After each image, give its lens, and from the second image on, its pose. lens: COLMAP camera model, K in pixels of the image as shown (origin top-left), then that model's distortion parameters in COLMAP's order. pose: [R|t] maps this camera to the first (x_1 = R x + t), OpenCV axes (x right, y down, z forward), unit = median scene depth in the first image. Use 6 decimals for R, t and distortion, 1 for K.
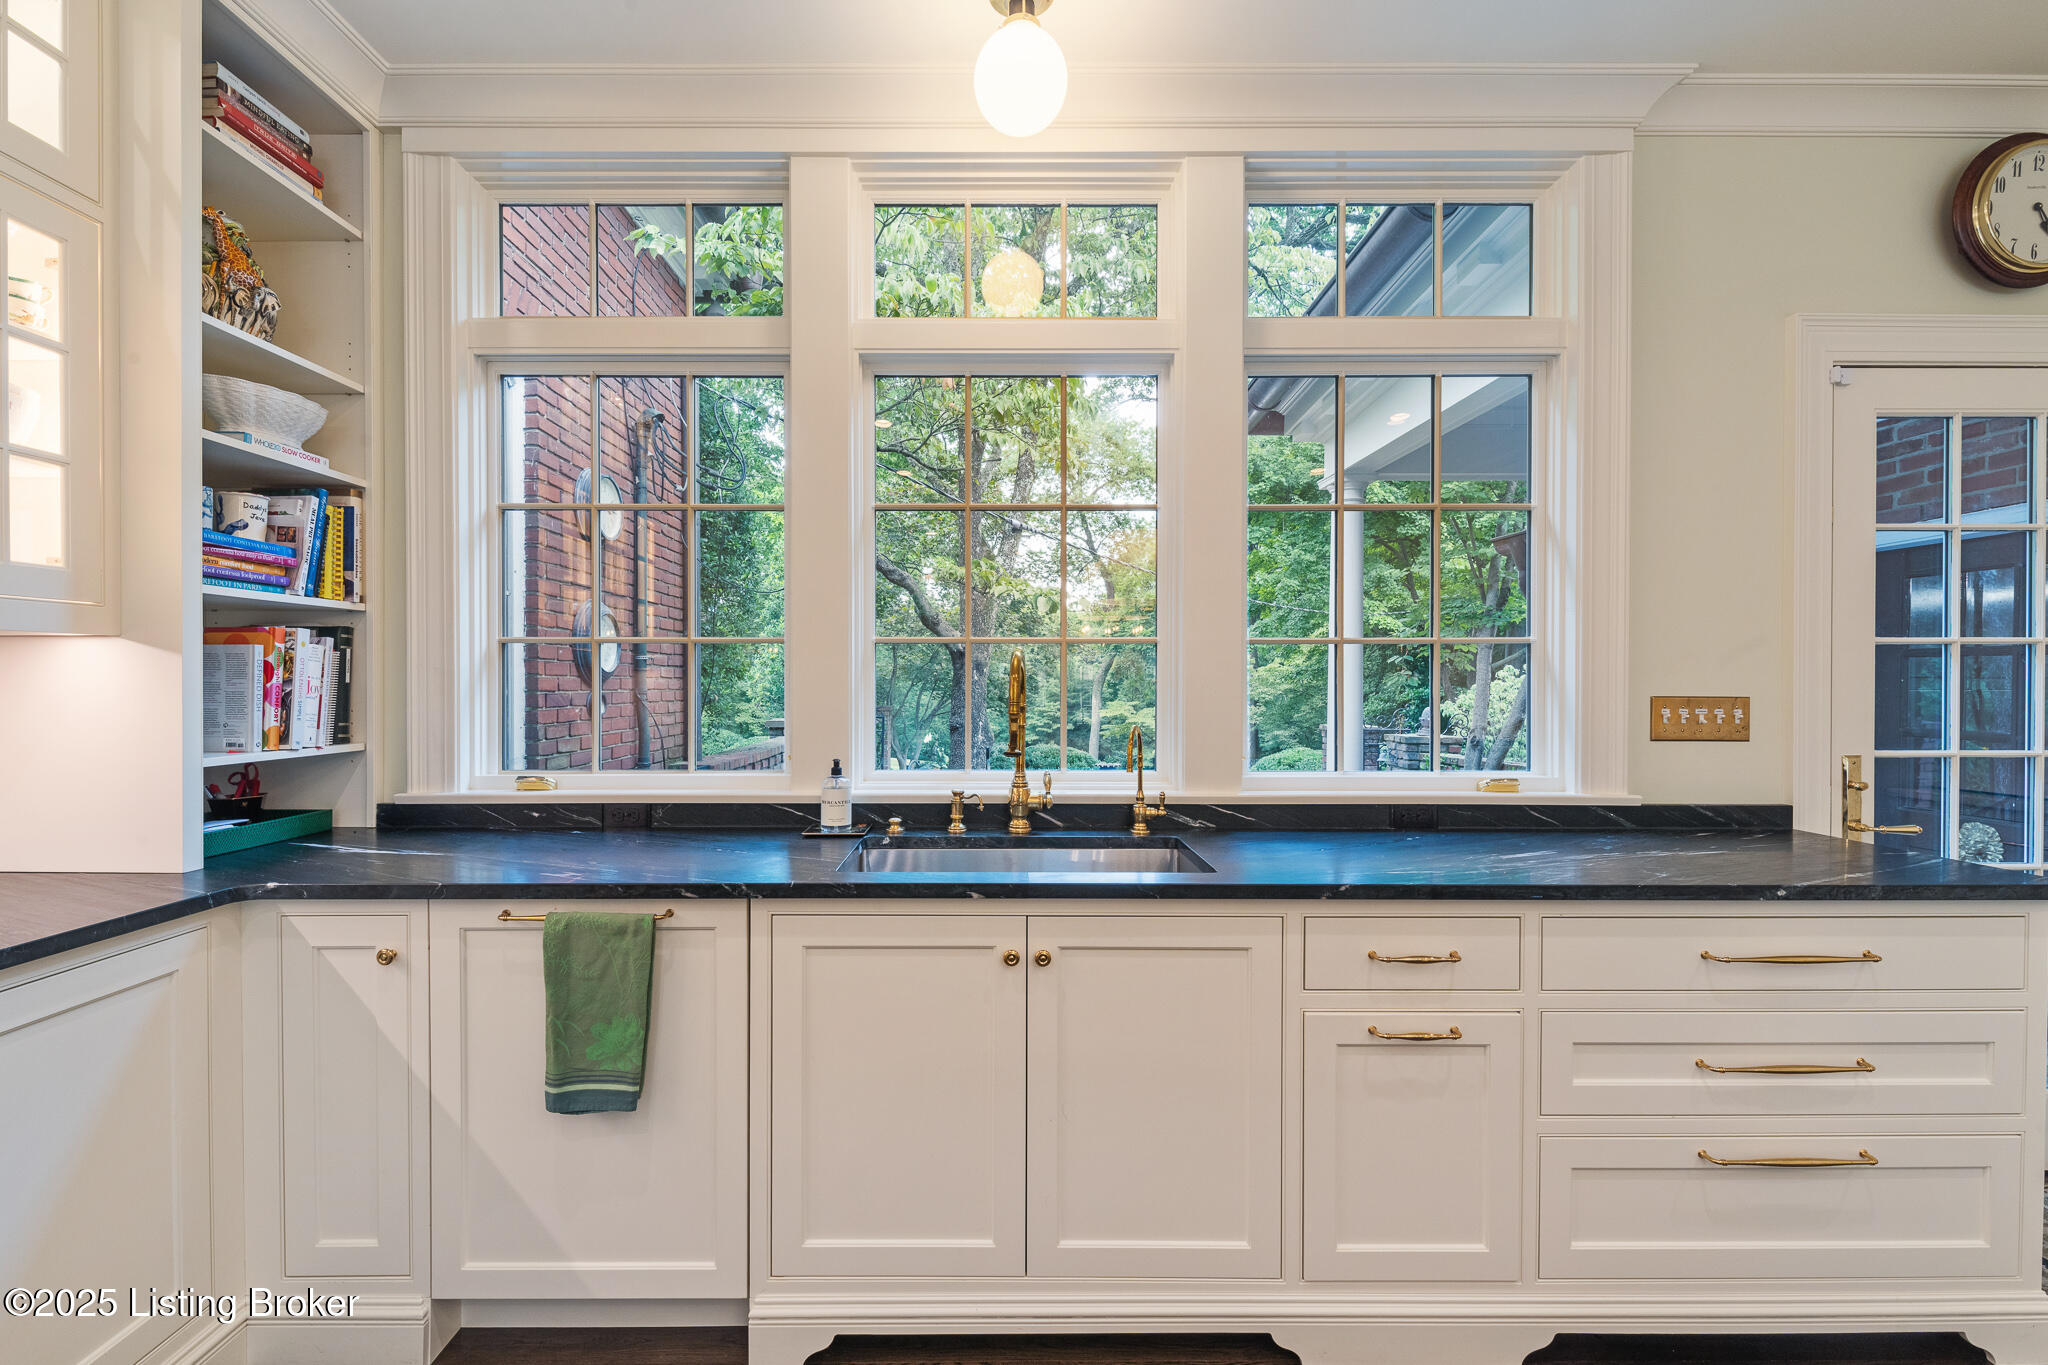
lens RADIAL K [[912.6, 0, 1017.7], [0, 912.6, 686.1], [0, 0, 1]] dist [0.012558, -0.003981]
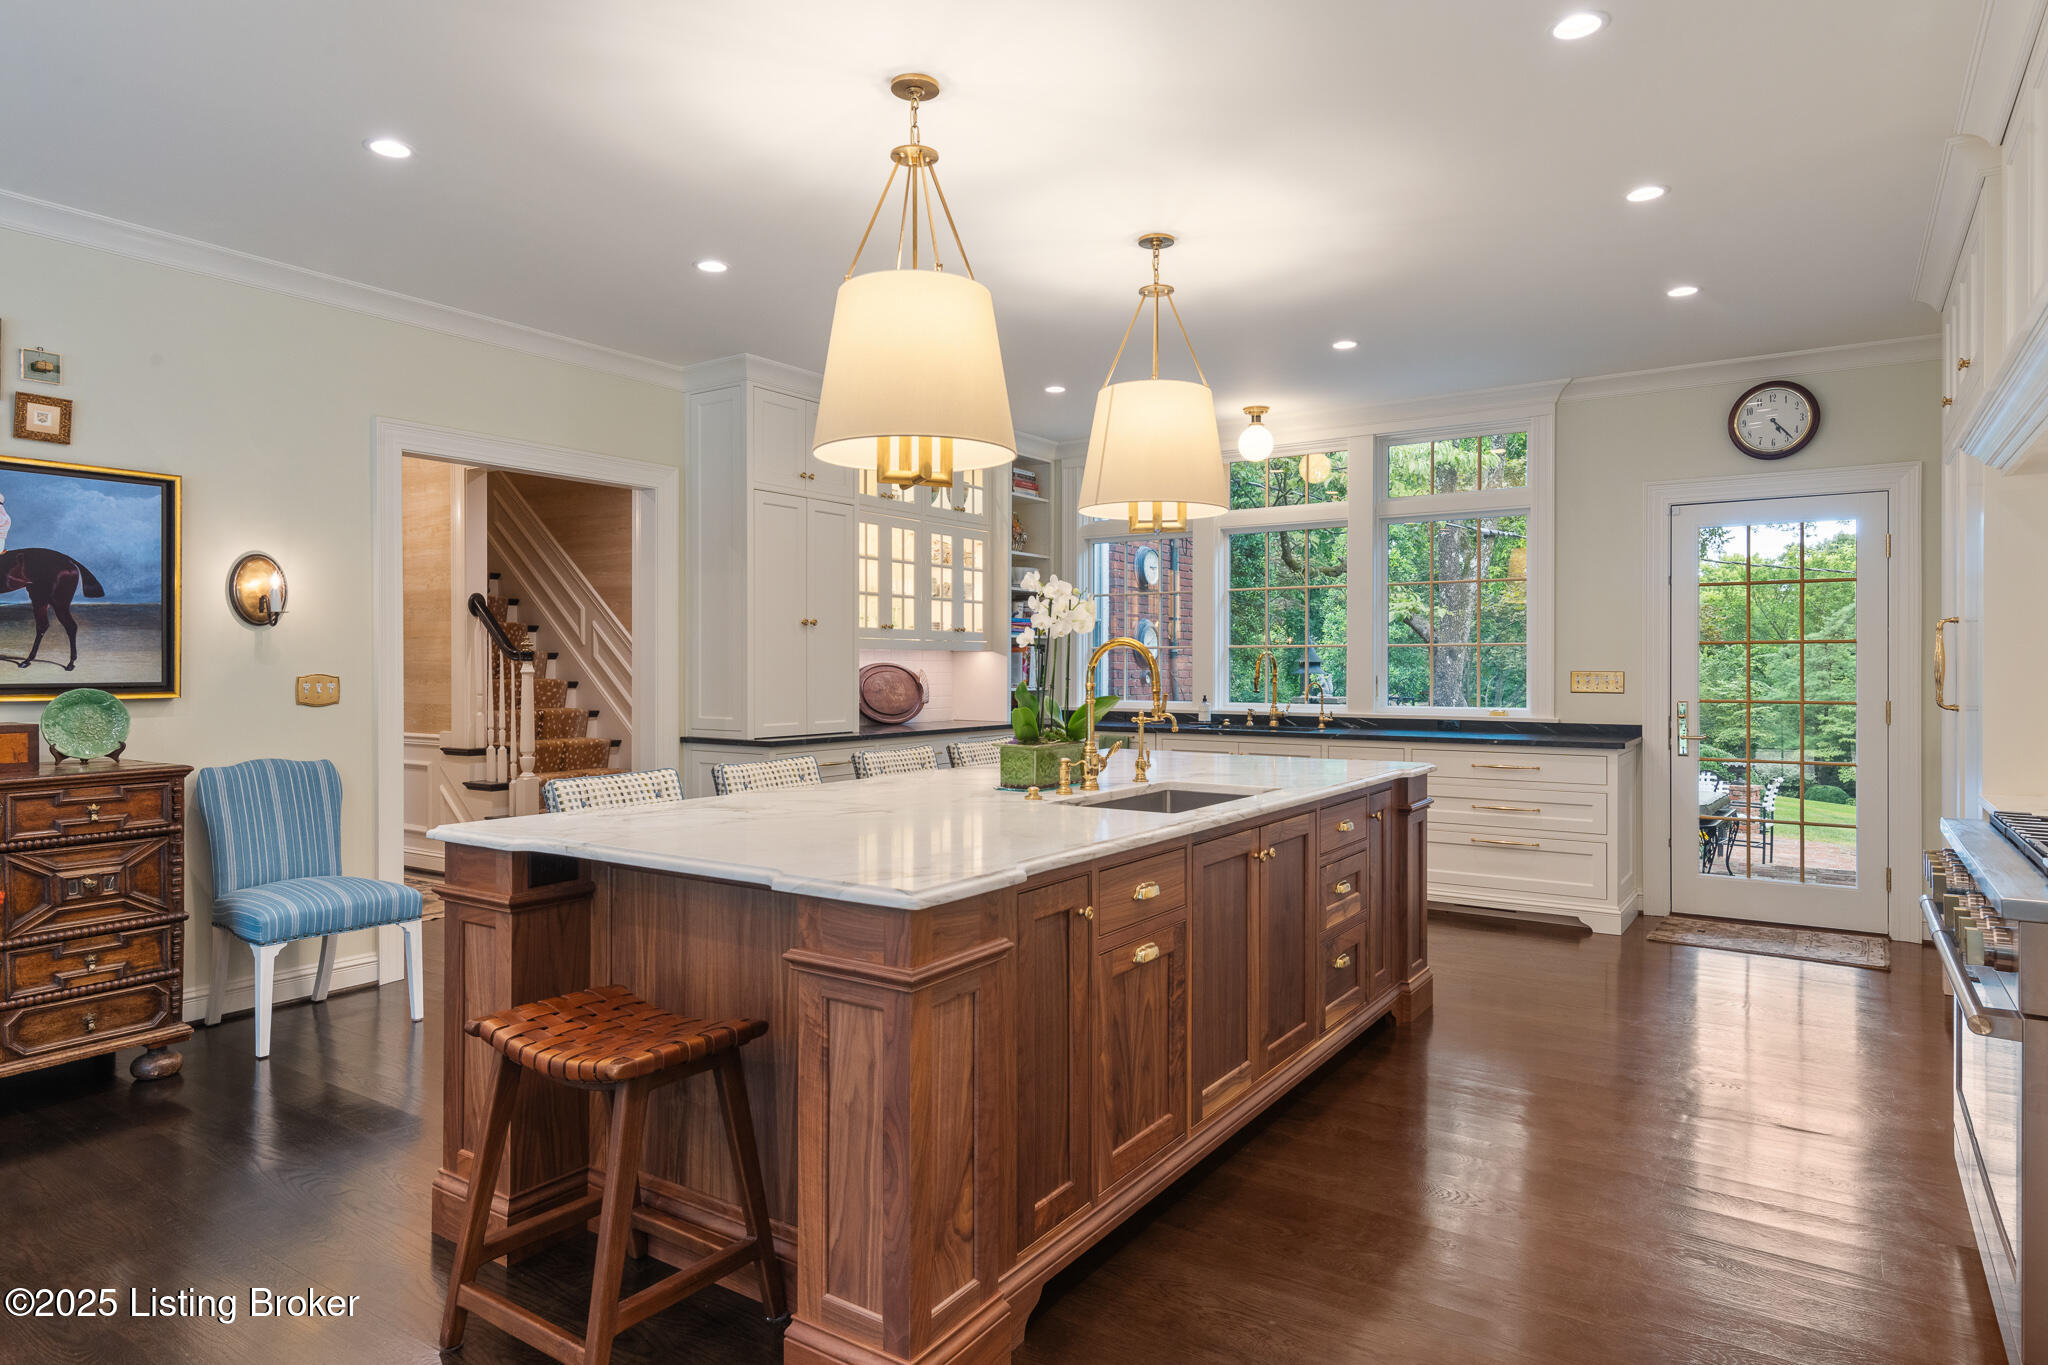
lens RADIAL K [[1206.3, 0, 1024.4], [0, 1206.3, 666.3], [0, 0, 1]] dist [0.015871, -0.006145]
pose [[0.826080, 0.001070, -0.563552, 1.292153], [-0.004463, 0.999979, -0.004643, 0.017657], [0.563535, 0.006351, 0.826068, -2.074642]]
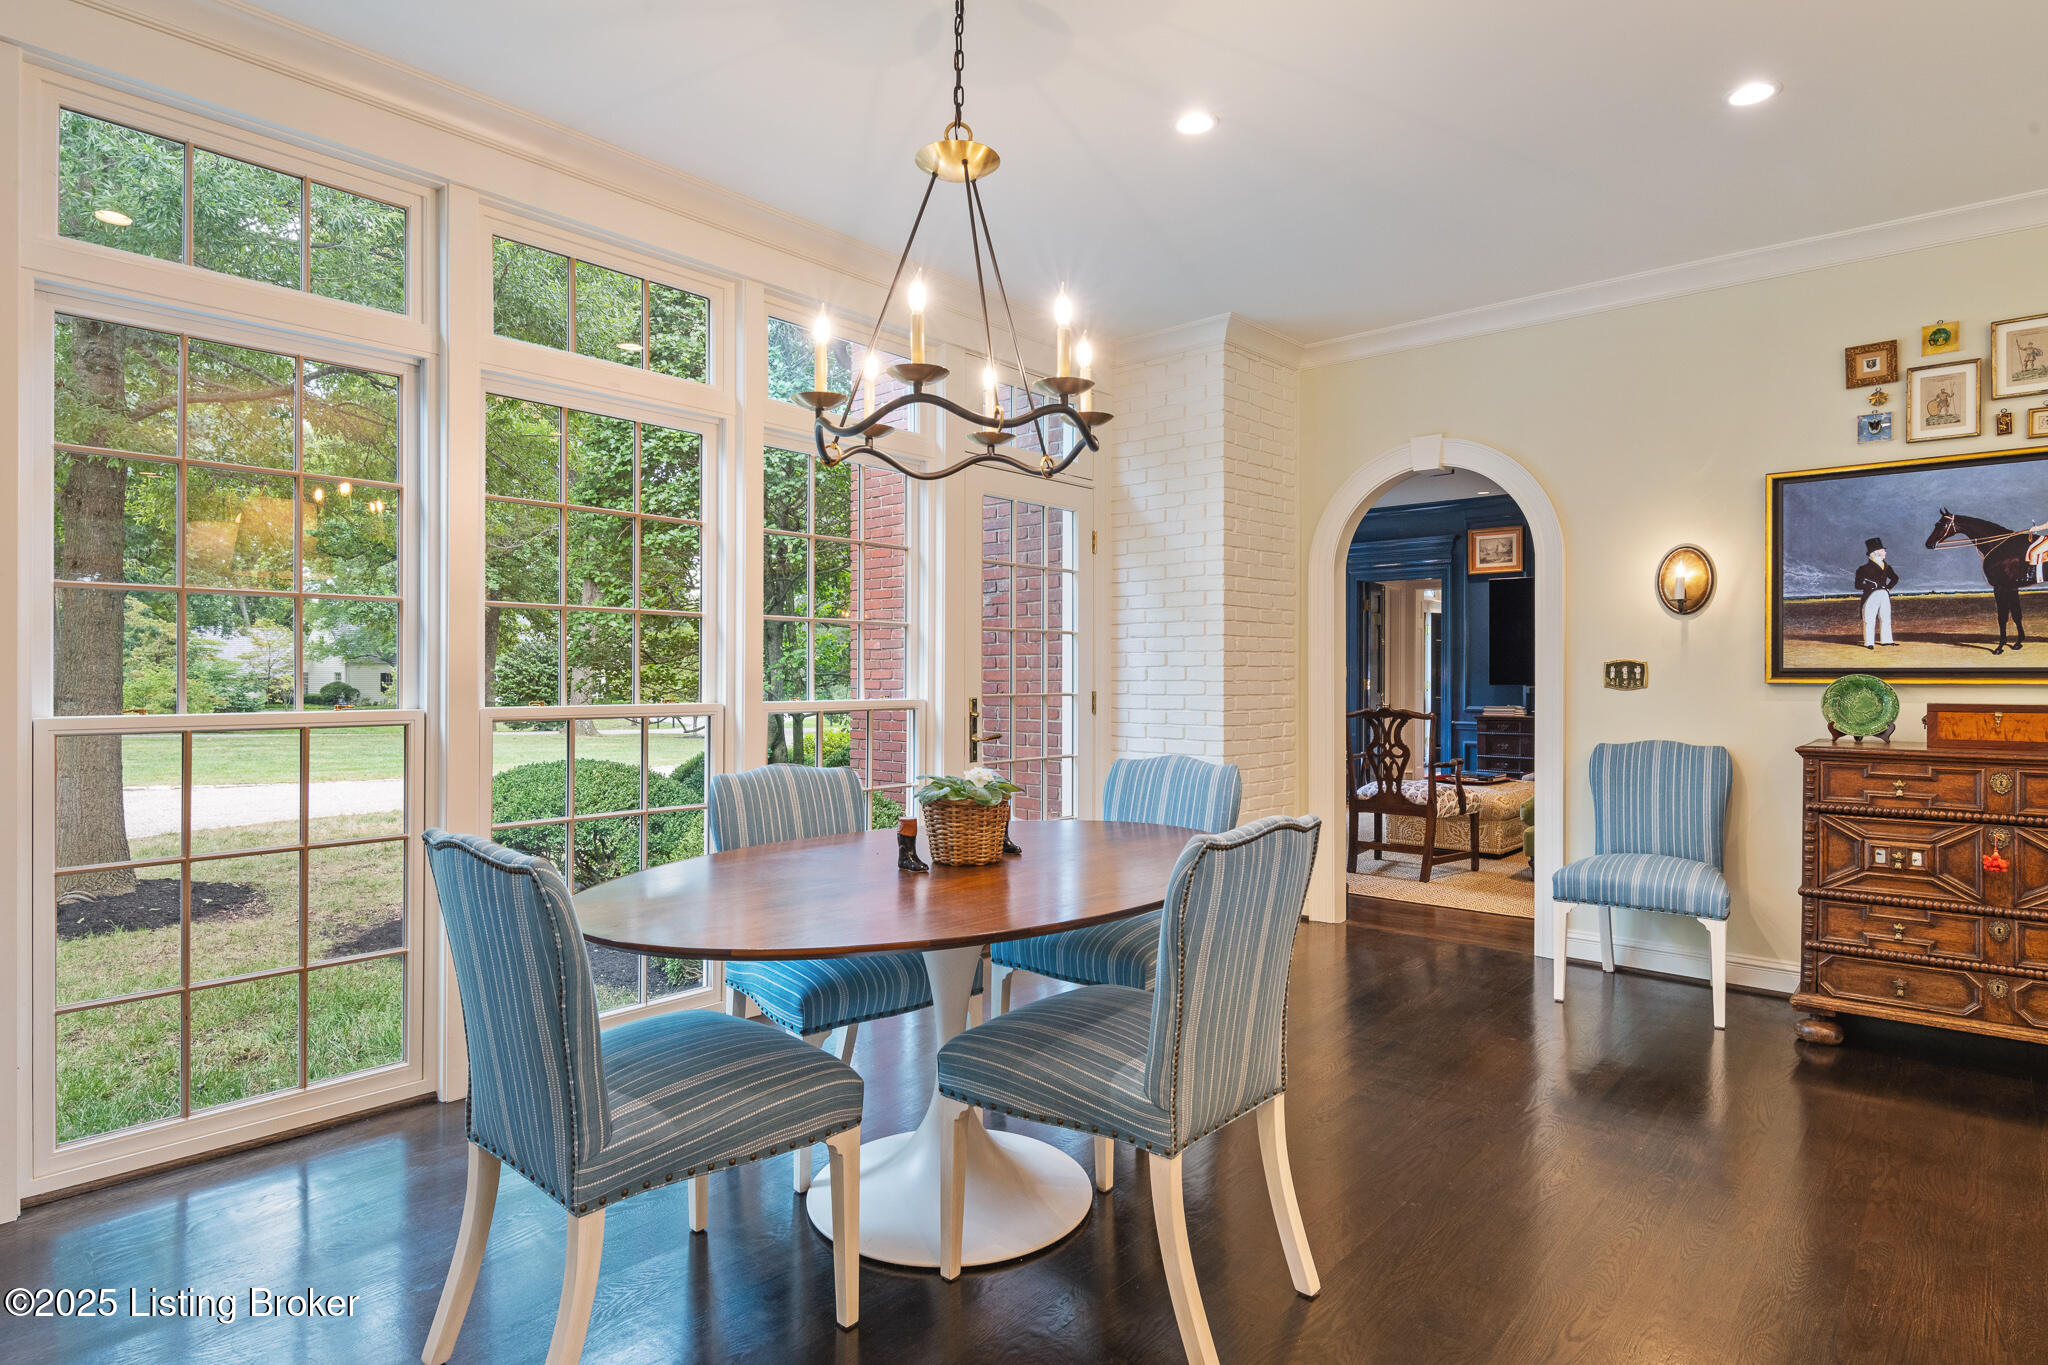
lens RADIAL K [[1030.9, 0, 1016.5], [0, 1030.9, 682.4], [0, 0, 1]] dist [-0.027224, 0.001992]
pose [[-0.678813, 0.020961, -0.734012, 1.236689], [0.001683, 0.999634, 0.026989, 0.021800], [0.734310, 0.017085, -0.678600, -1.595090]]
